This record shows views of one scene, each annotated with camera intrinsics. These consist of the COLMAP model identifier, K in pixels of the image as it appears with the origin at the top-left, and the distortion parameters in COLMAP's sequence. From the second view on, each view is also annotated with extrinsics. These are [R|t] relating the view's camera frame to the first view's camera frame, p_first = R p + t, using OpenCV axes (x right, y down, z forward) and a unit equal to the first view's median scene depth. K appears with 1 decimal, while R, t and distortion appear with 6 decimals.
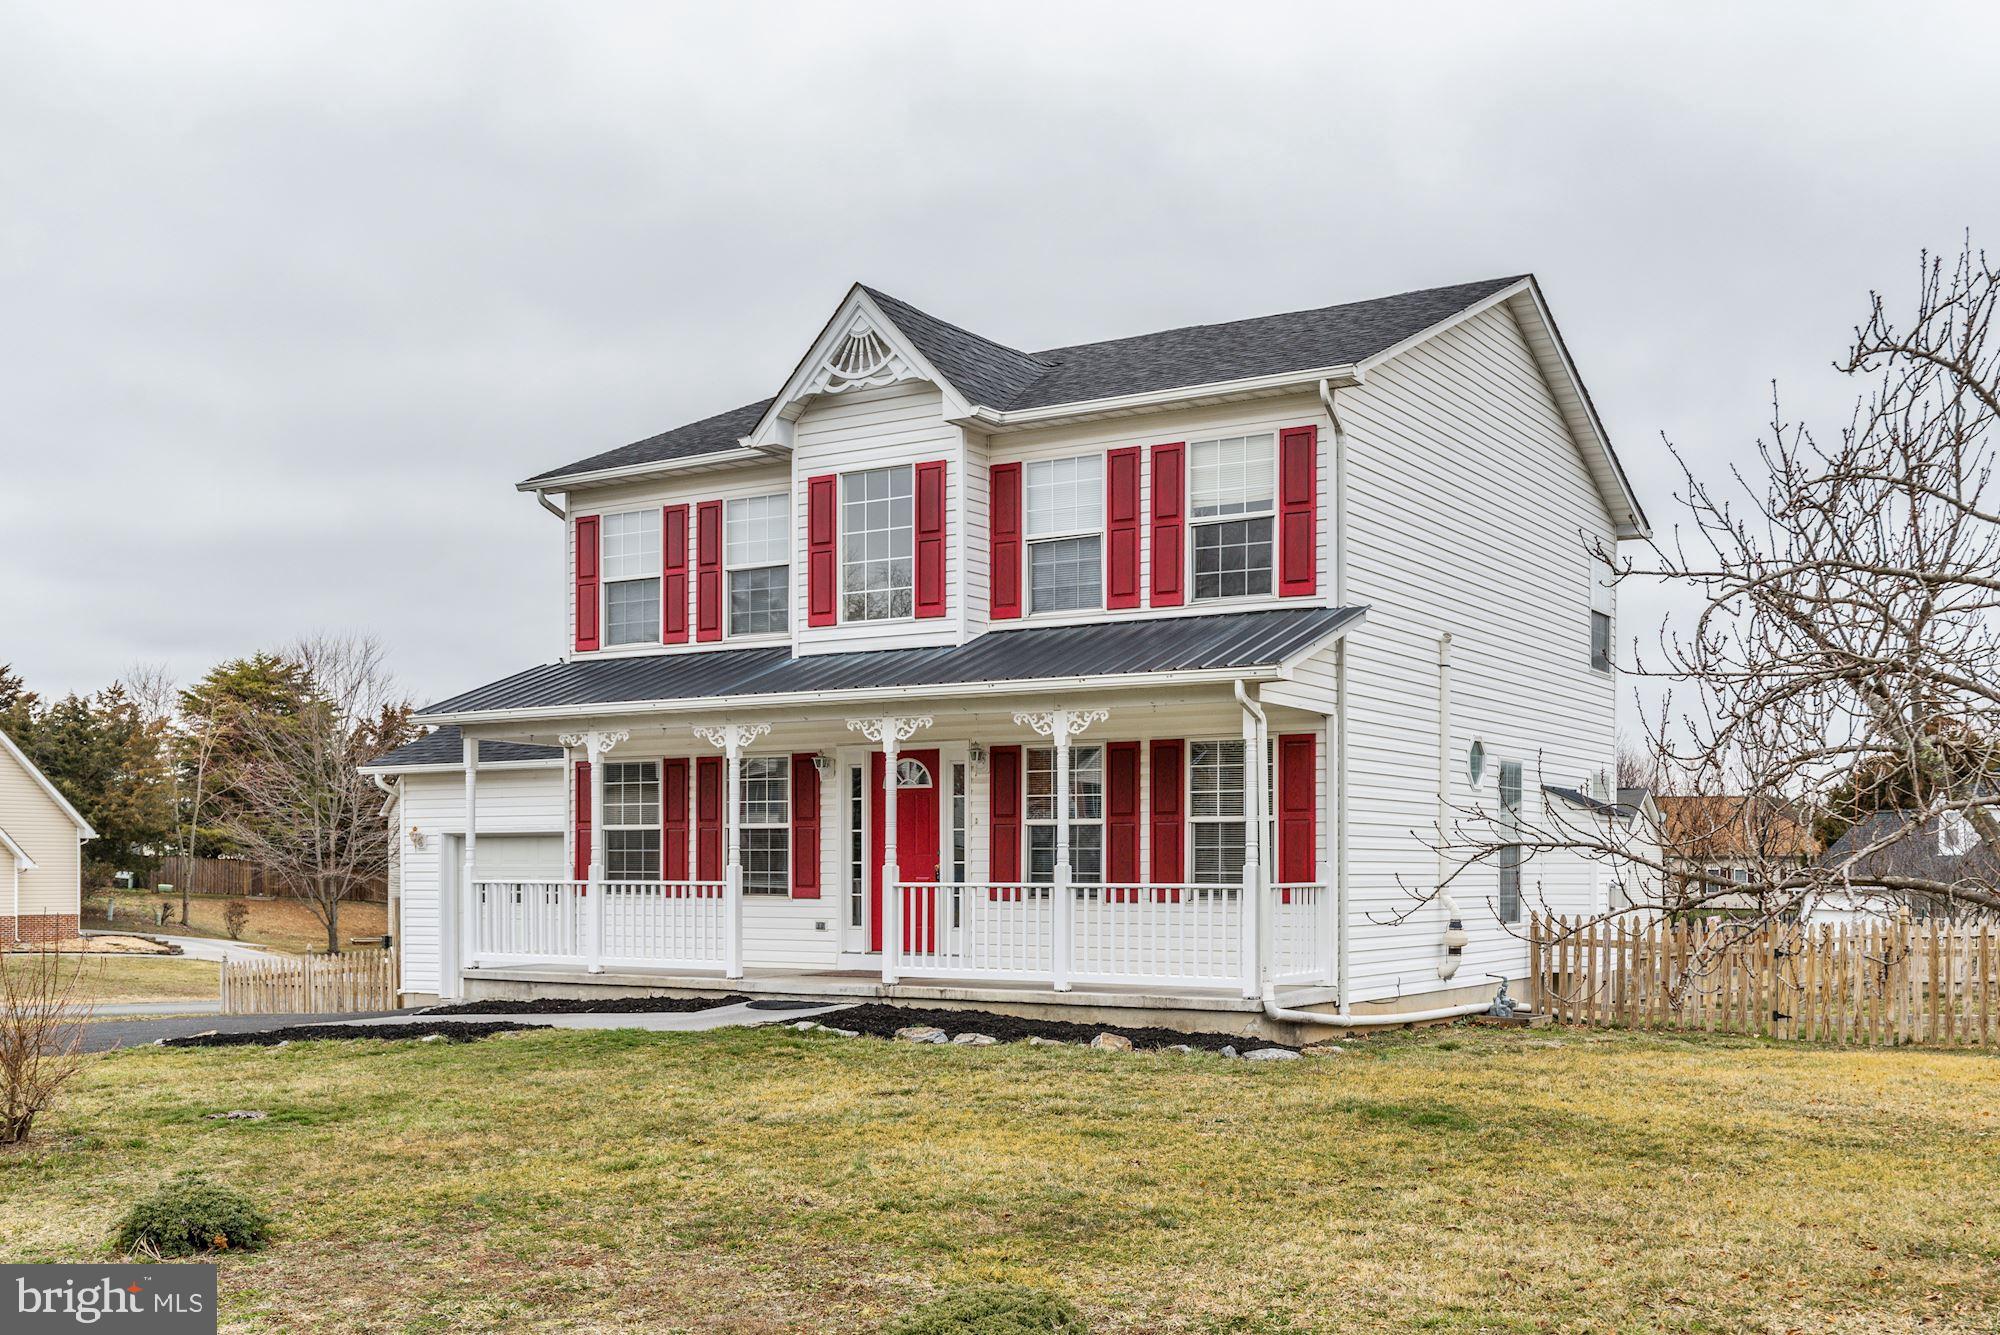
lens RADIAL K [[1857.3, 0, 997.6], [0, 1857.3, 698.3], [0, 0, 1]] dist [-0.003073, 0.000287]
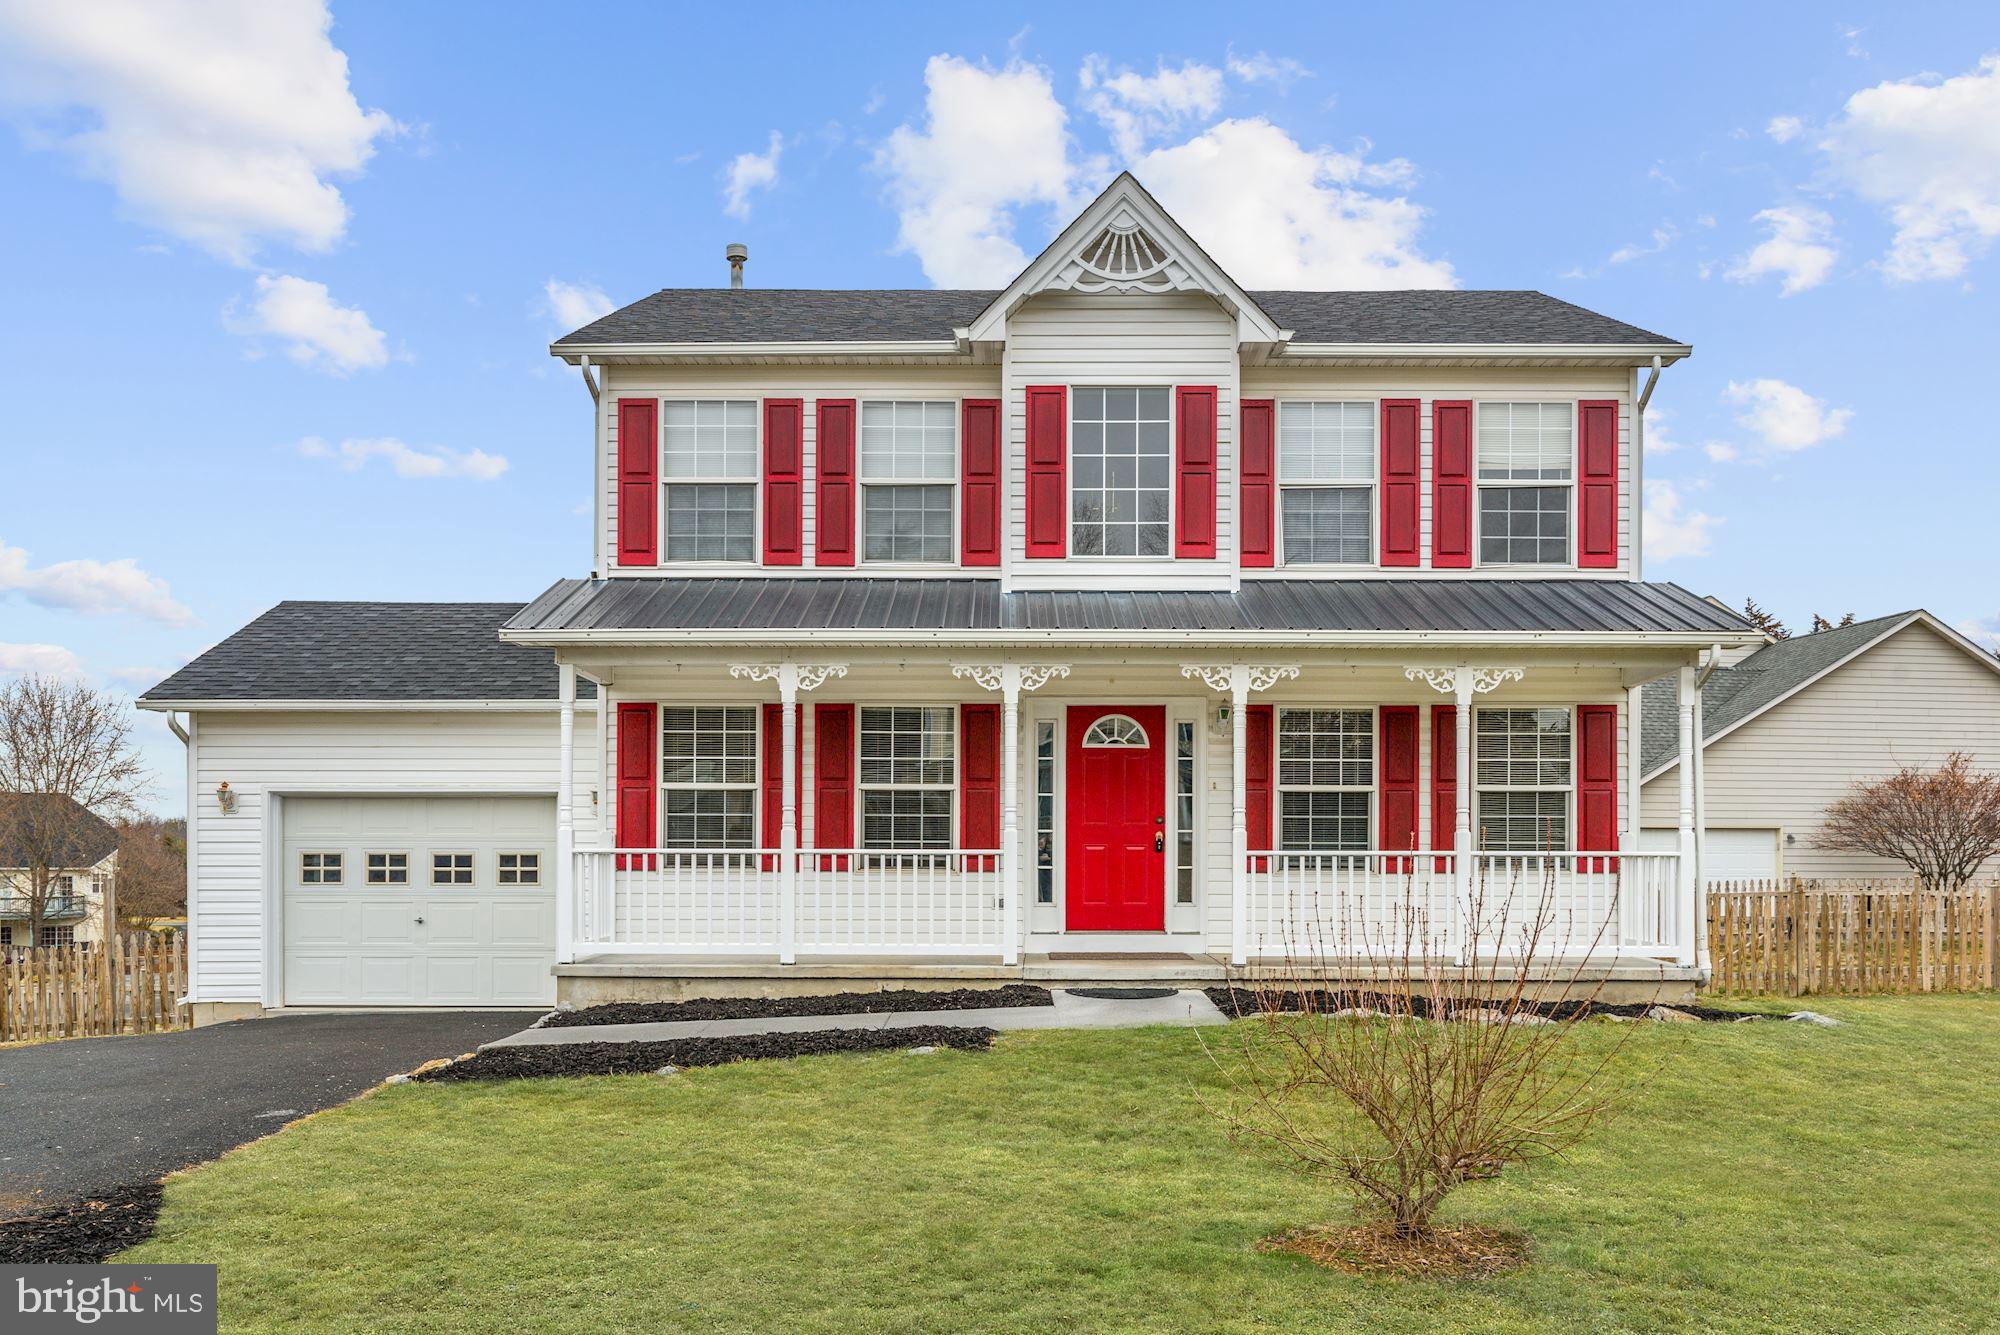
lens RADIAL K [[1697.5, 0, 1008.0], [0, 1697.5, 737.1], [0, 0, 1]] dist [-0.000926, 0.003284]
pose [[0.863913, 0.030734, 0.502703, -0.529495], [-0.047804, 0.998634, 0.021100, 0.030039], [-0.501368, -0.042260, 0.864202, 0.329808]]
